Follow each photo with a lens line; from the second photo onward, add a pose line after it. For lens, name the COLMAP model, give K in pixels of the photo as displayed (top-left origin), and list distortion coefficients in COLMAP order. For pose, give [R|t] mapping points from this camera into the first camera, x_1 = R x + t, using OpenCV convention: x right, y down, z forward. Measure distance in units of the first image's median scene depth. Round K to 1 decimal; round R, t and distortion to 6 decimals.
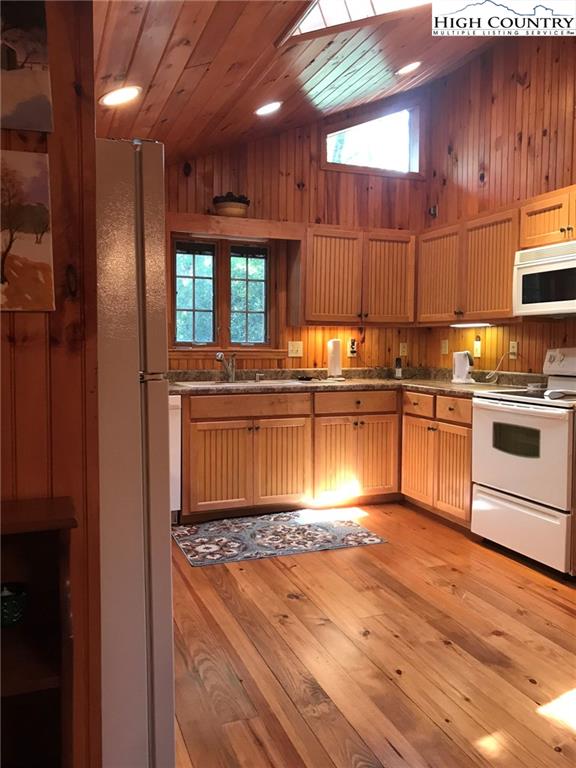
lens RADIAL K [[634.7, 0, 296.1], [0, 634.7, 372.4], [0, 0, 1]] dist [0.035263, -0.028799]
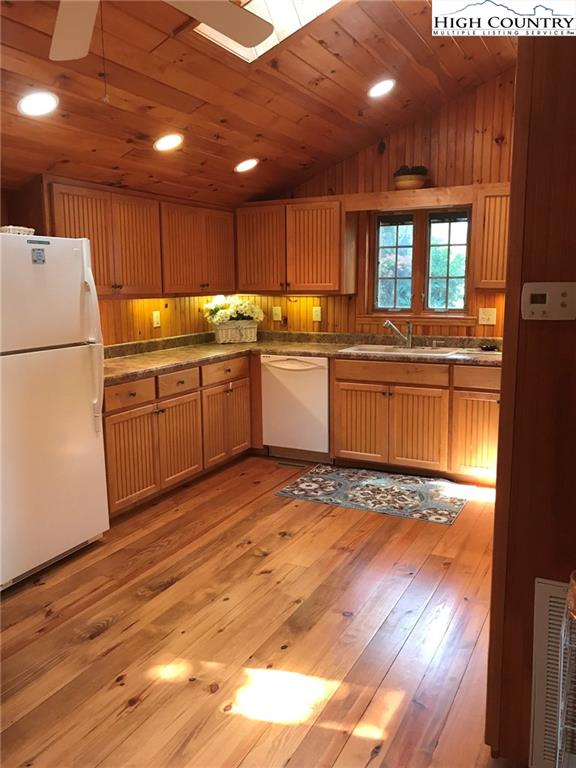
lens RADIAL K [[634.7, 0, 285.9], [0, 634.7, 375.8], [0, 0, 1]] dist [0.035263, -0.028799]
pose [[0.655692, 0.103241, -0.747937, 0.633886], [-0.022780, 0.992861, 0.117078, -0.064544], [0.754685, -0.059729, 0.653363, 0.167811]]
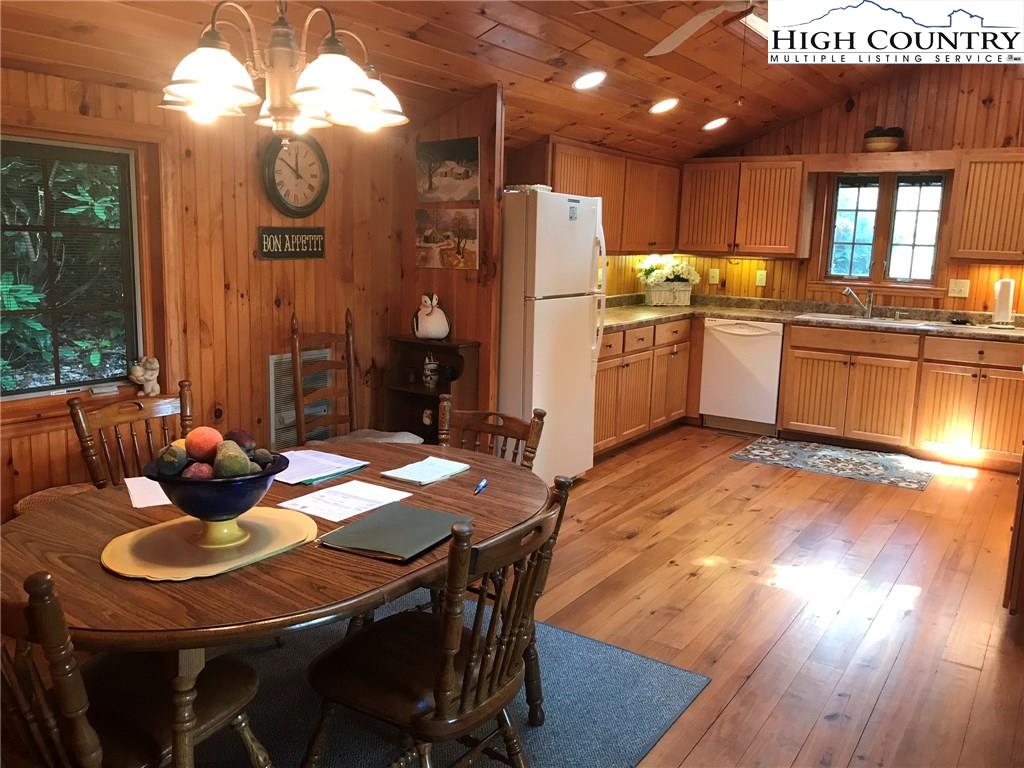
lens RADIAL K [[846.3, 0, 509.9], [0, 846.3, 374.1], [0, 0, 1]] dist [0.035263, -0.028799]
pose [[0.569717, 0.145125, -0.808926, 0.759268], [-0.065139, 0.989163, 0.131583, -0.041485], [0.819255, -0.022272, 0.572996, -0.259611]]
